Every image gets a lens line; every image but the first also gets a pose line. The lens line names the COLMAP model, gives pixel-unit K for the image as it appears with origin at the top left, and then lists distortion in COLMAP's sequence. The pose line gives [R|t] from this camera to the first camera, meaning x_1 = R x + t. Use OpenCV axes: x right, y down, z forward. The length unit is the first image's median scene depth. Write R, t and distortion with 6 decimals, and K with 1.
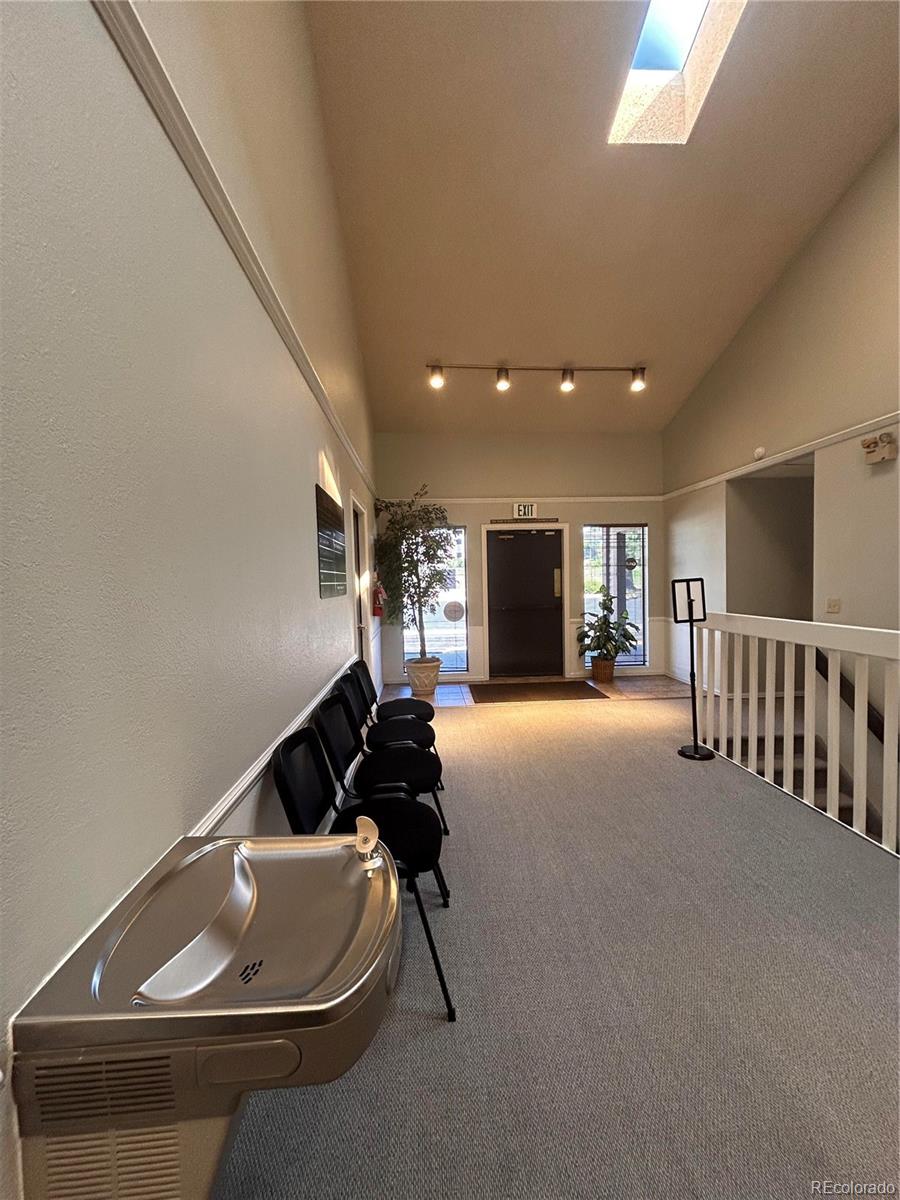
lens RADIAL K [[484.4, 0, 453.7], [0, 484.4, 602.7], [0, 0, 1]] dist [0.000237, -0.000174]
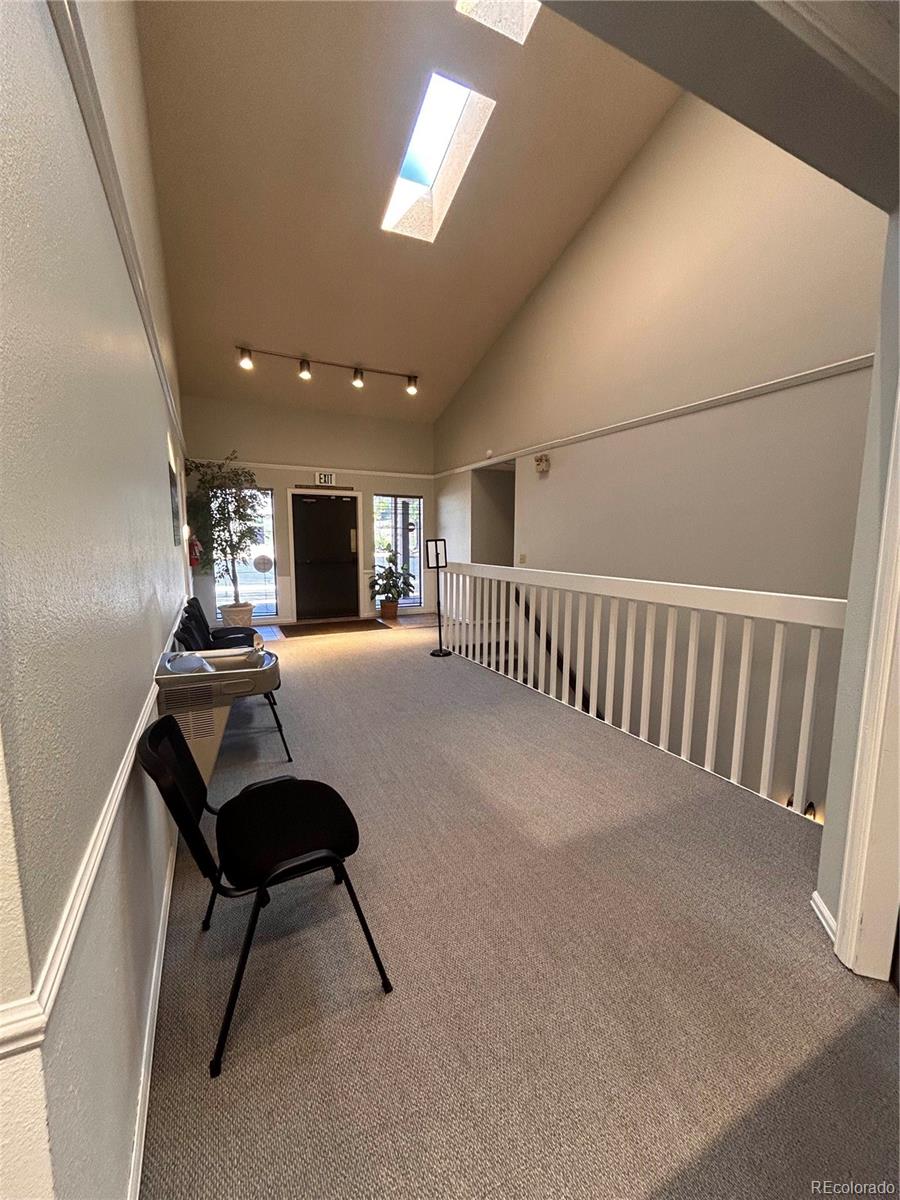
lens RADIAL K [[484.4, 0, 449.6], [0, 484.4, 604.3], [0, 0, 1]] dist [0.000237, -0.000174]
pose [[0.923509, -0.025145, 0.382751, -0.037478], [-0.007341, 0.996508, 0.083178, 0.016556], [-0.383506, -0.079626, 0.920099, -0.258493]]
